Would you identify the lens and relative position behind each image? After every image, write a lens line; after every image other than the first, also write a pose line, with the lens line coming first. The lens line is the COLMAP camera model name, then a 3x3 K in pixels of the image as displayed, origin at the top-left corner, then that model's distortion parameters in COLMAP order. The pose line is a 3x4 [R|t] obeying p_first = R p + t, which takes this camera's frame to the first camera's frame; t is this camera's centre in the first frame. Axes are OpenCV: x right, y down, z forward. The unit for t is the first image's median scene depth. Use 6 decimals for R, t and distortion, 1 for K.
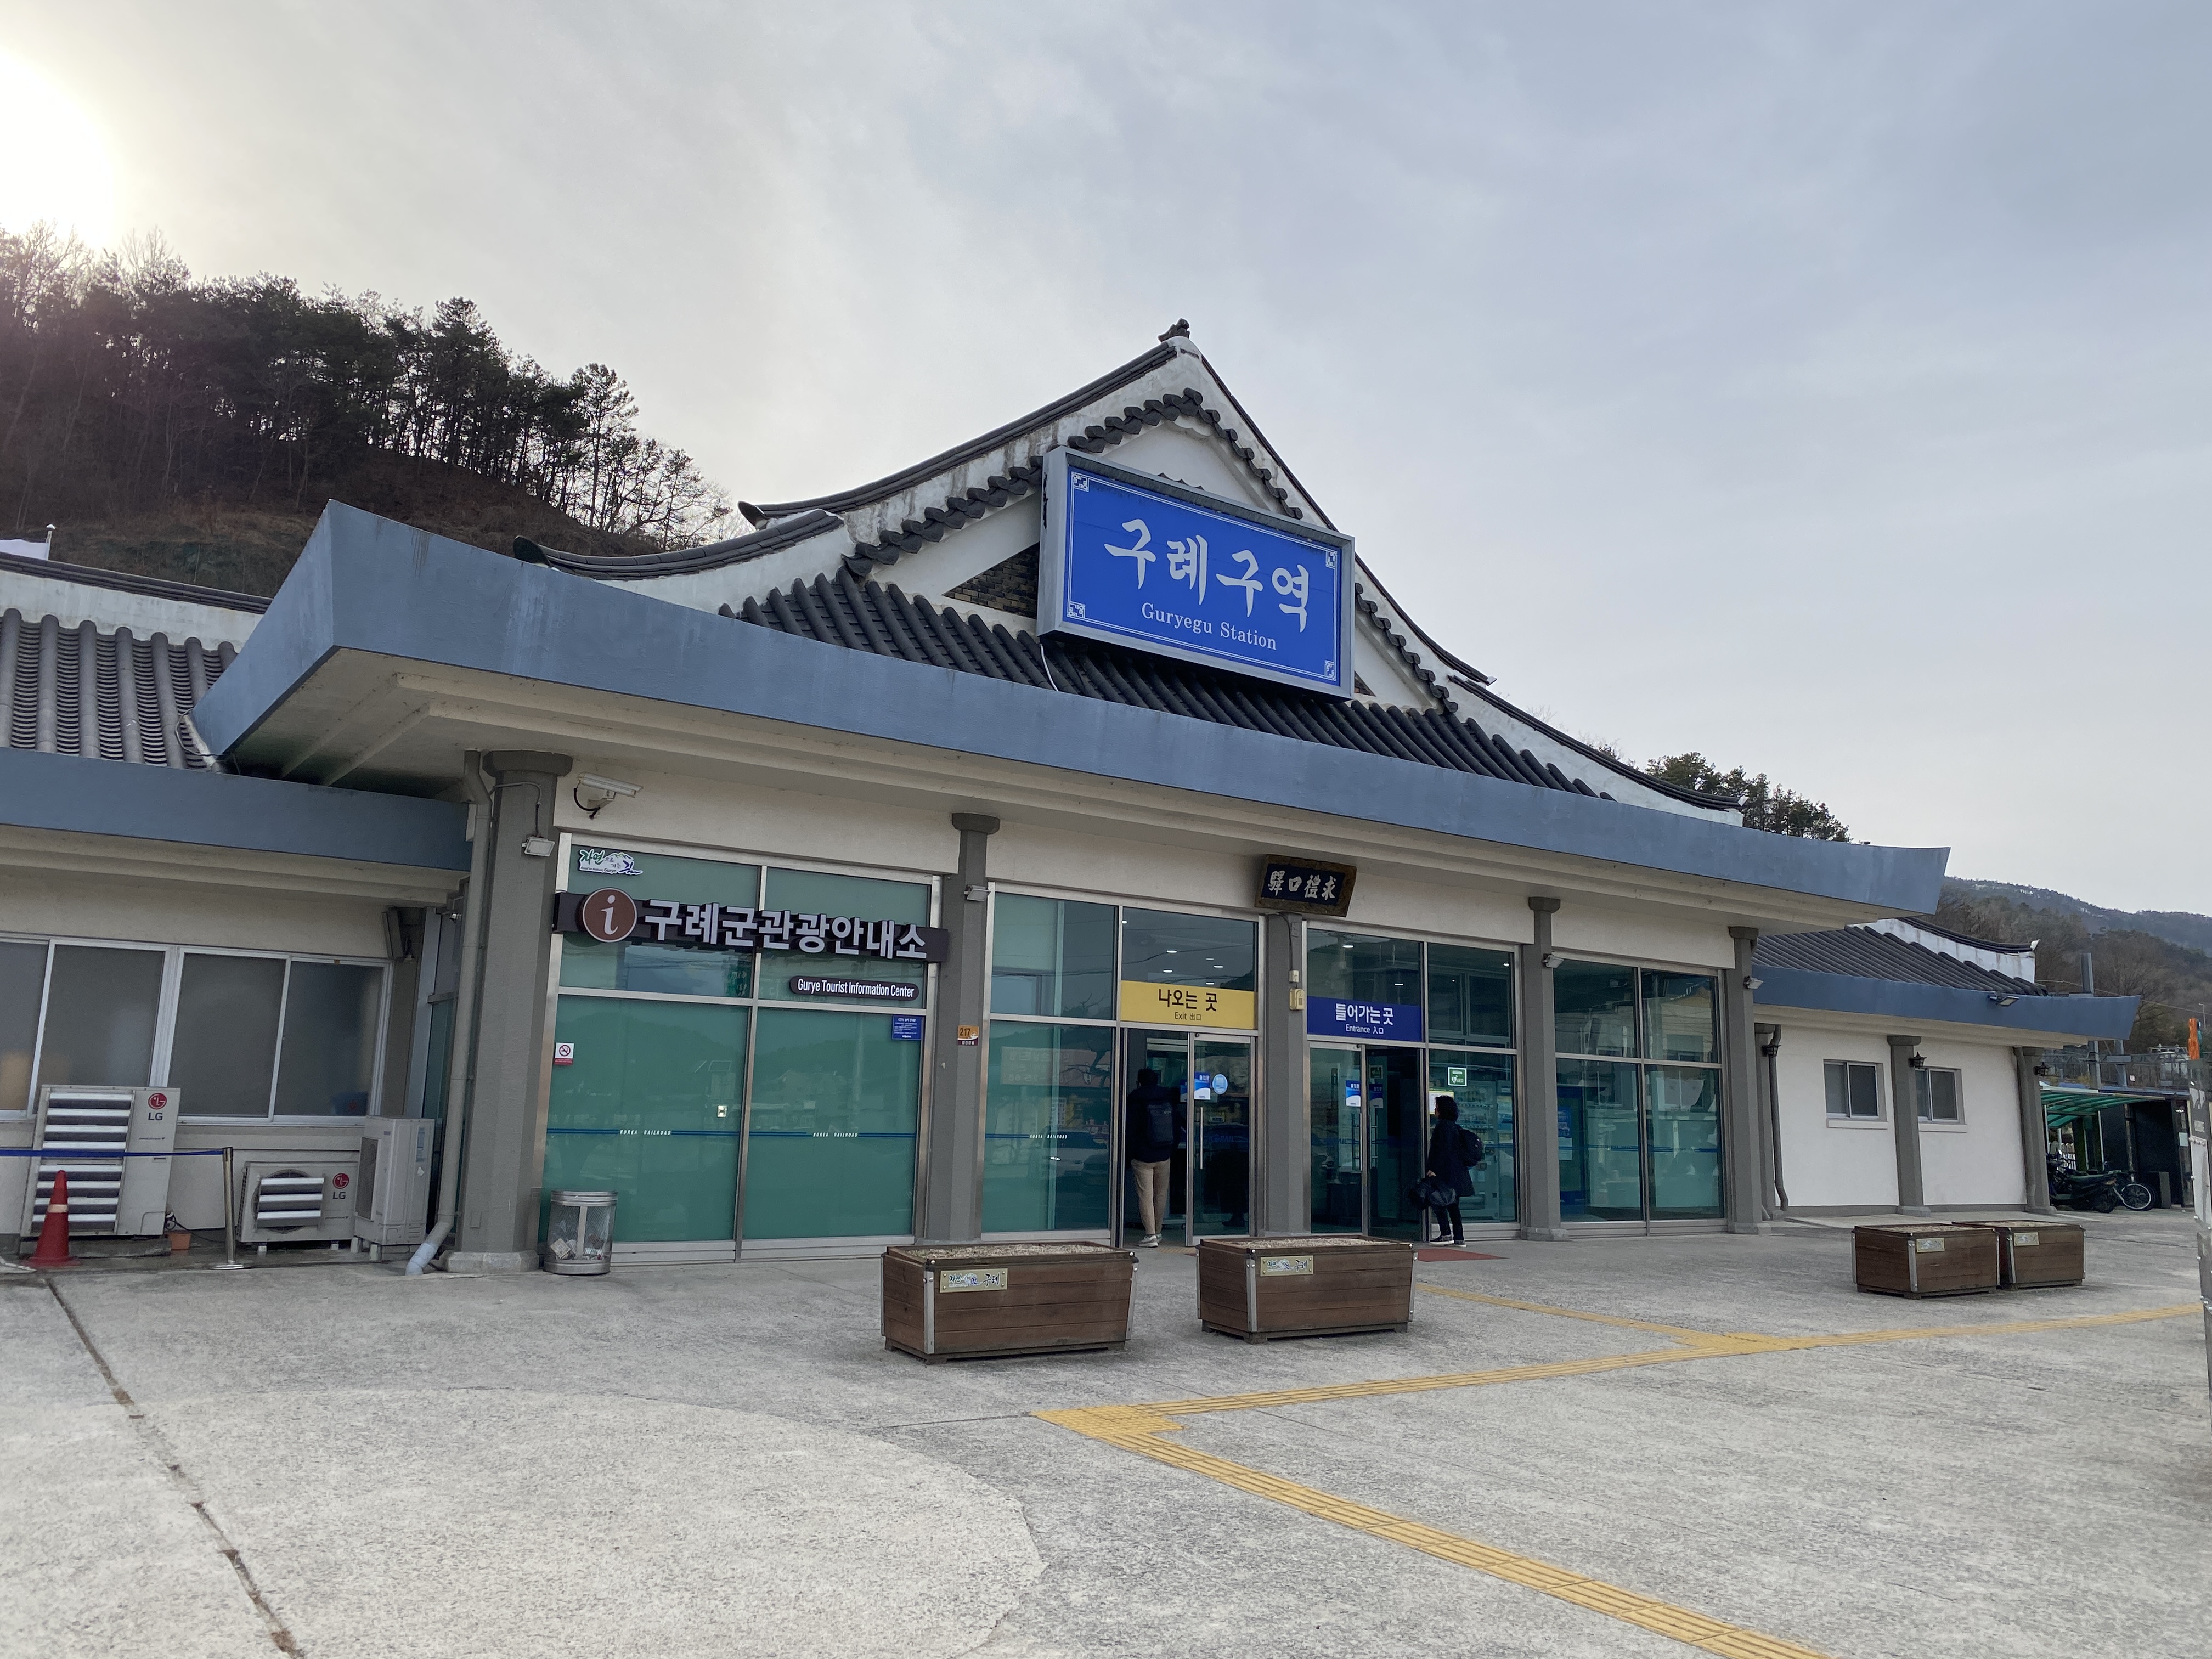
lens RADIAL K [[1706.7, 0, 1115.6], [0, 1706.7, 798.0], [0, 0, 1]] dist [0.041775, -0.005622]
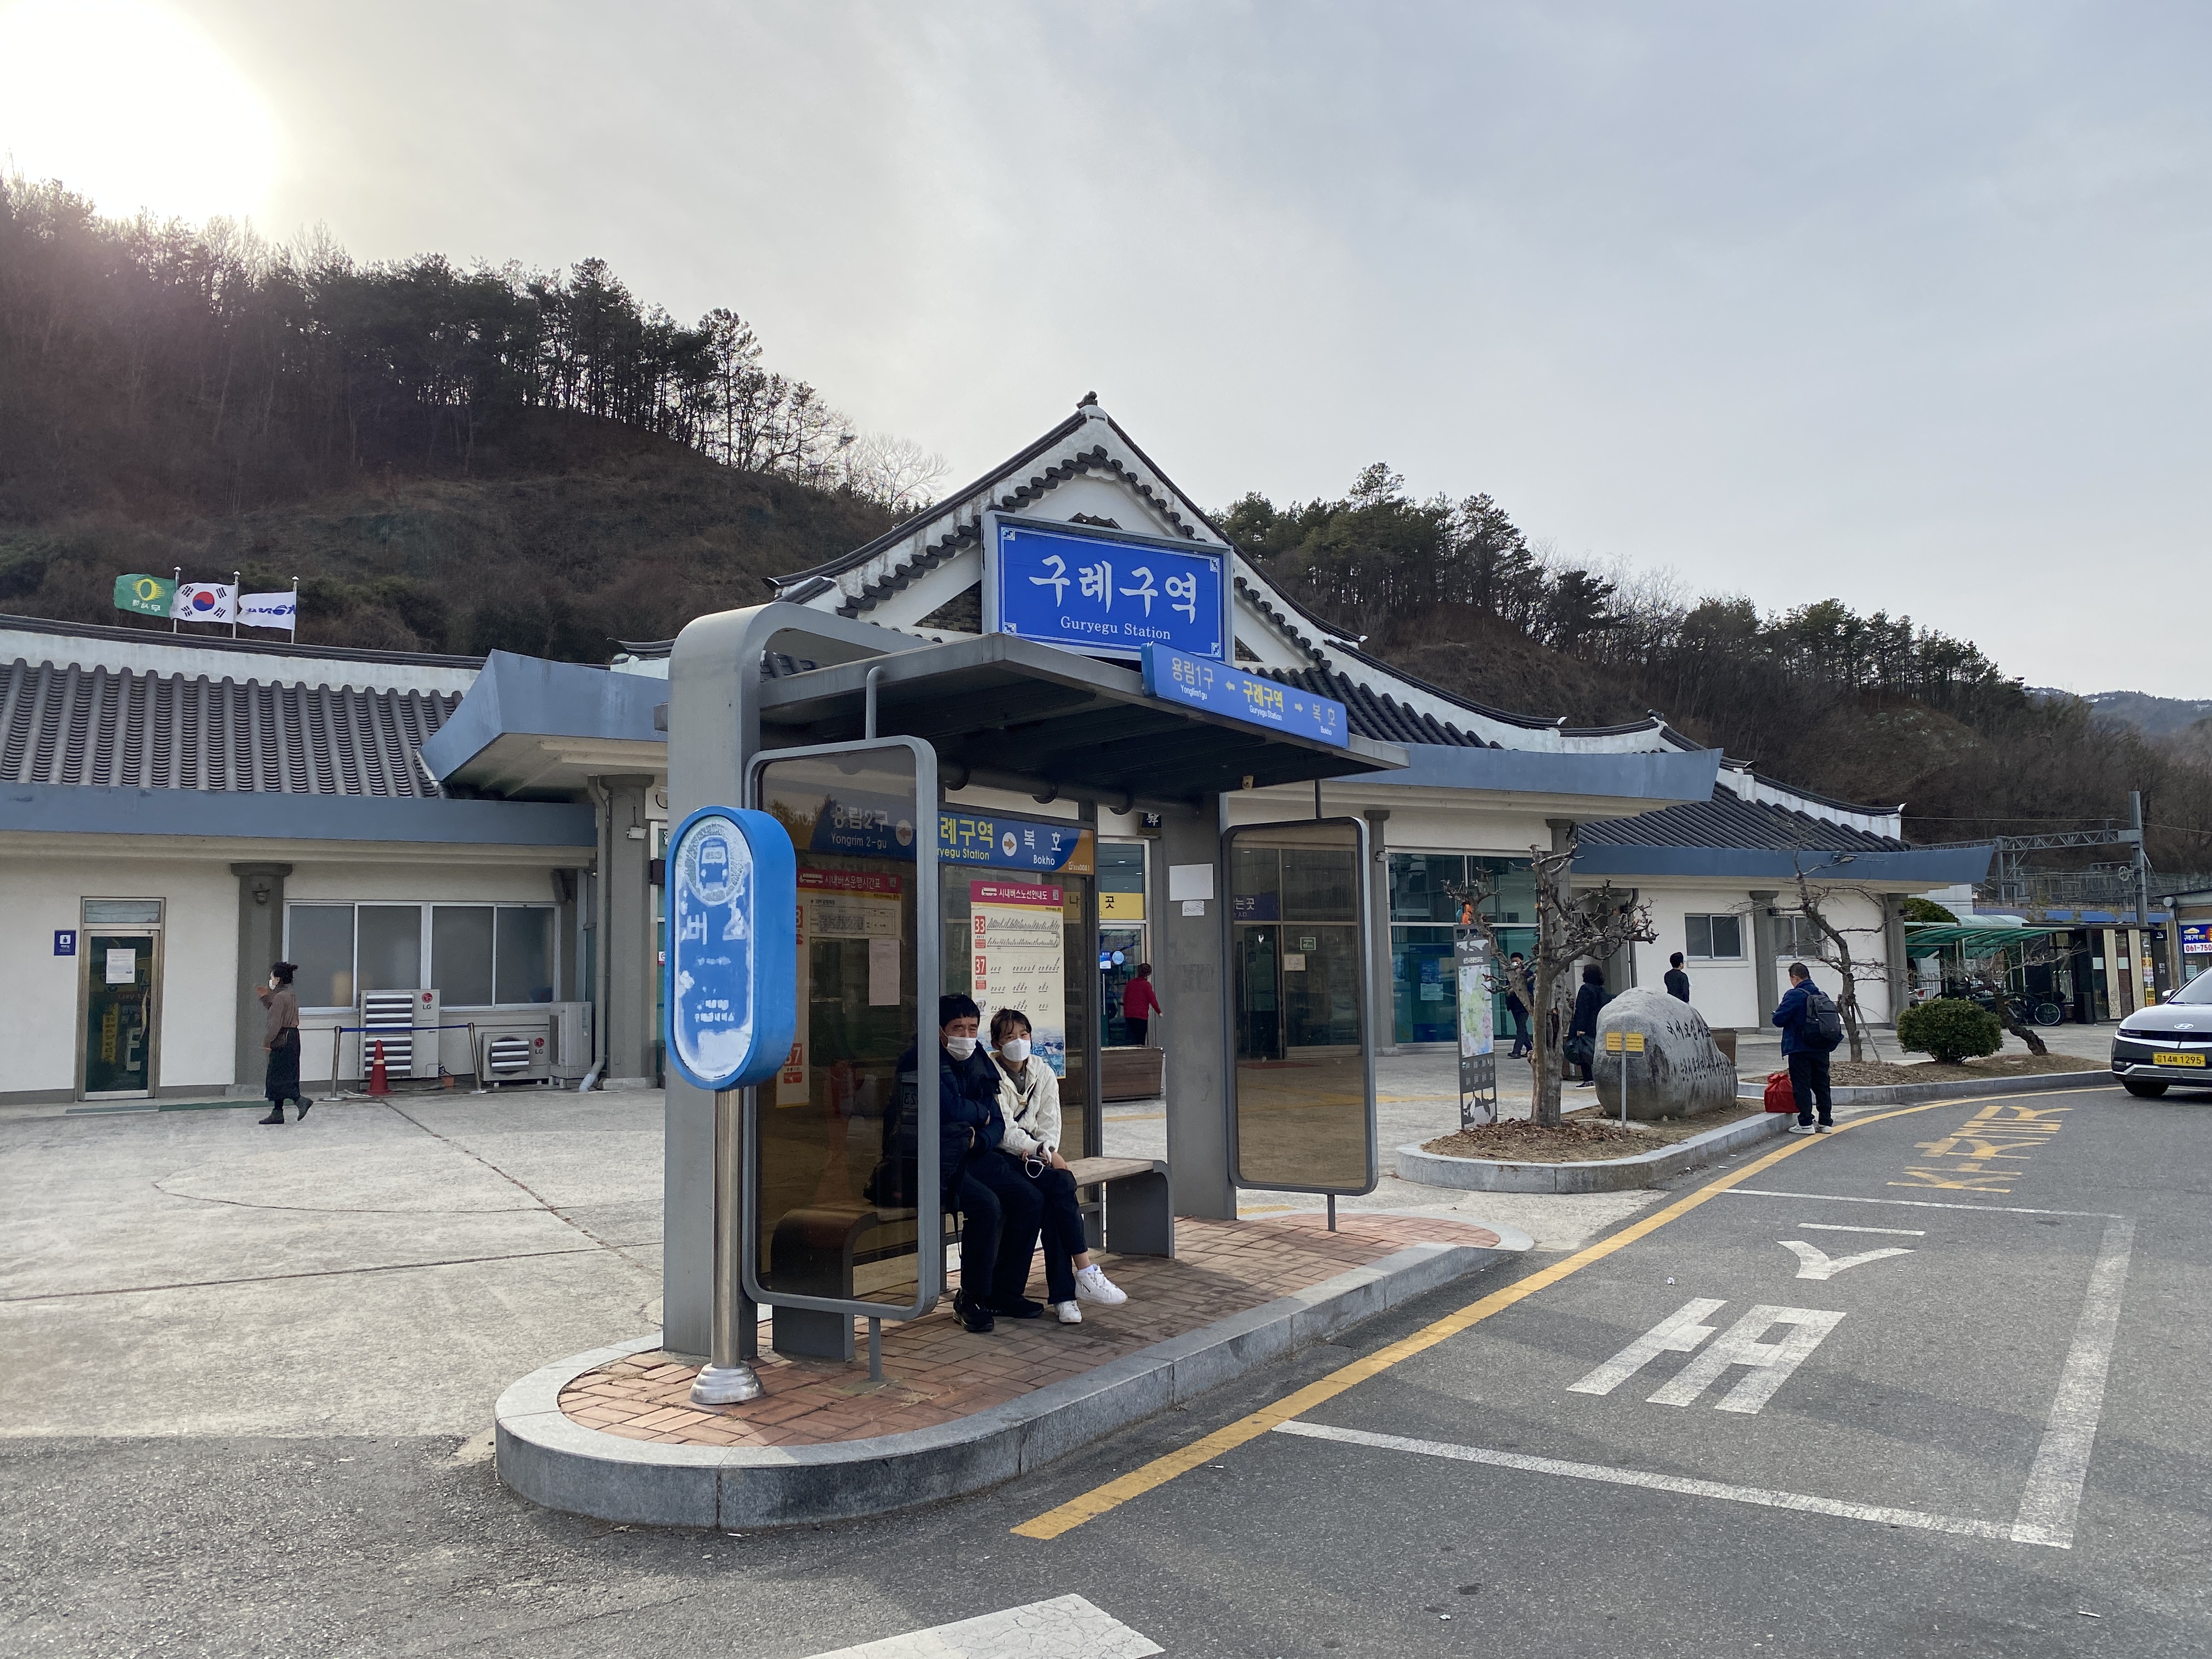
lens RADIAL K [[1704.3, 0, 1106.0], [0, 1704.3, 829.5], [0, 0, 1]] dist [0.070611, -0.047150]
pose [[0.993033, -0.052374, -0.105554, 0.178386], [0.061667, 0.994316, 0.086790, -0.057256], [0.100408, -0.092695, 0.990619, -0.361150]]
